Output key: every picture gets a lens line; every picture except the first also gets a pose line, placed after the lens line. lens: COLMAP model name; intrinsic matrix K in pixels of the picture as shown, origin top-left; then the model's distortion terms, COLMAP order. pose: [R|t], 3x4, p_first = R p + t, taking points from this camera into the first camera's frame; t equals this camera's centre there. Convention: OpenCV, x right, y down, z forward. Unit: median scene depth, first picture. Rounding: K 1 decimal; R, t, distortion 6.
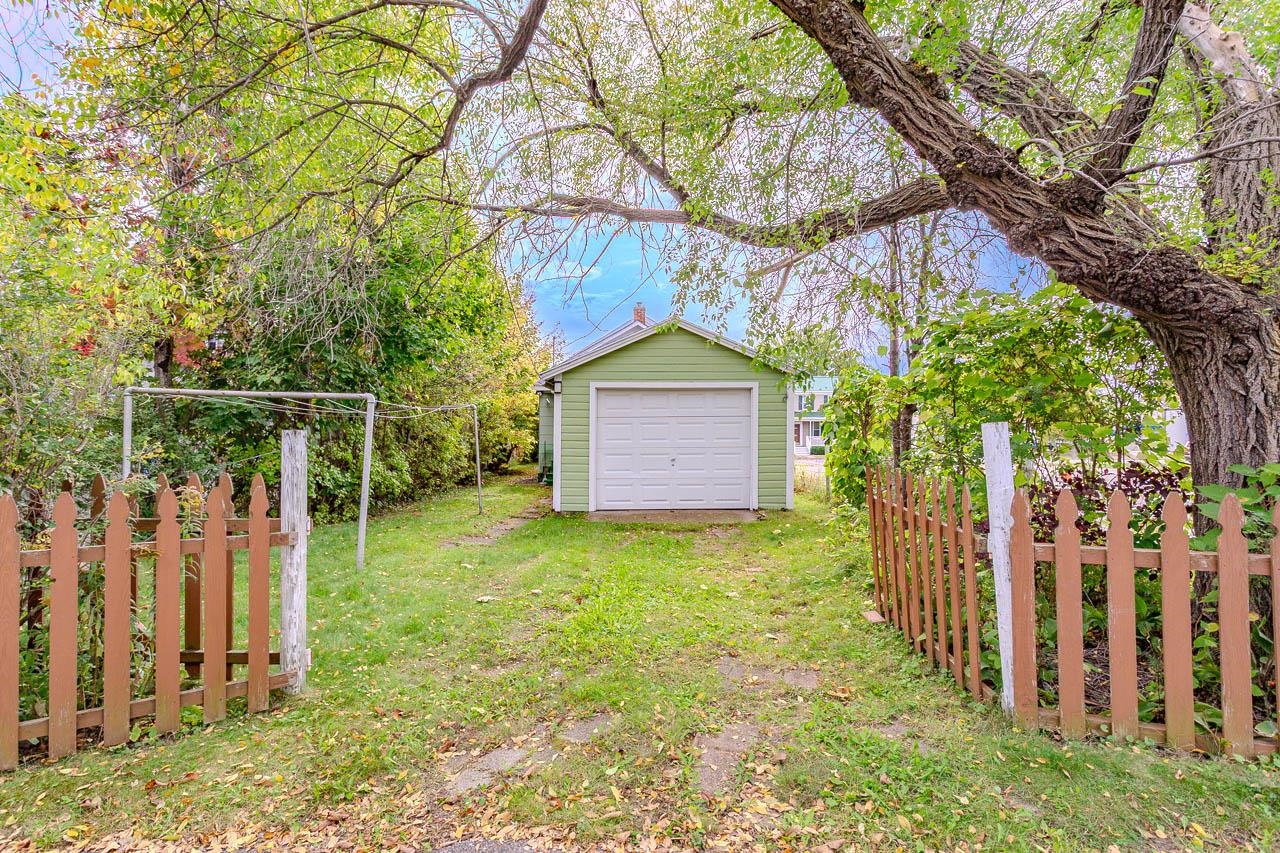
lens RADIAL K [[605.6, 0, 640.4], [0, 605.6, 422.3], [0, 0, 1]] dist [0.000338, 0.001246]
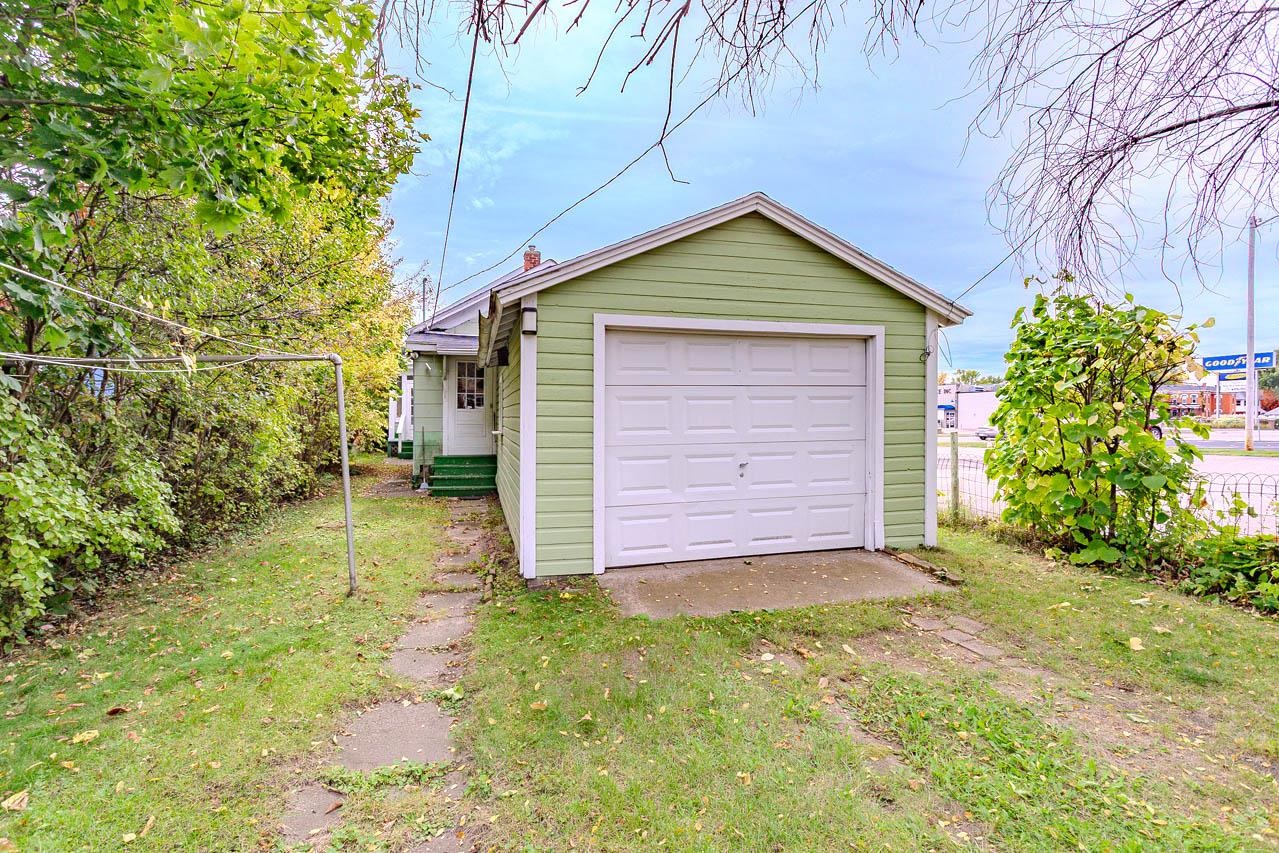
lens RADIAL K [[605.2, 0, 639.9], [0, 605.2, 422.3], [0, 0, 1]] dist [0.000338, 0.001246]
pose [[0.964380, -0.004643, 0.264480, -0.176335], [-0.003217, 0.999566, 0.029278, 0.008139], [-0.264501, -0.029086, 0.963947, 0.505891]]
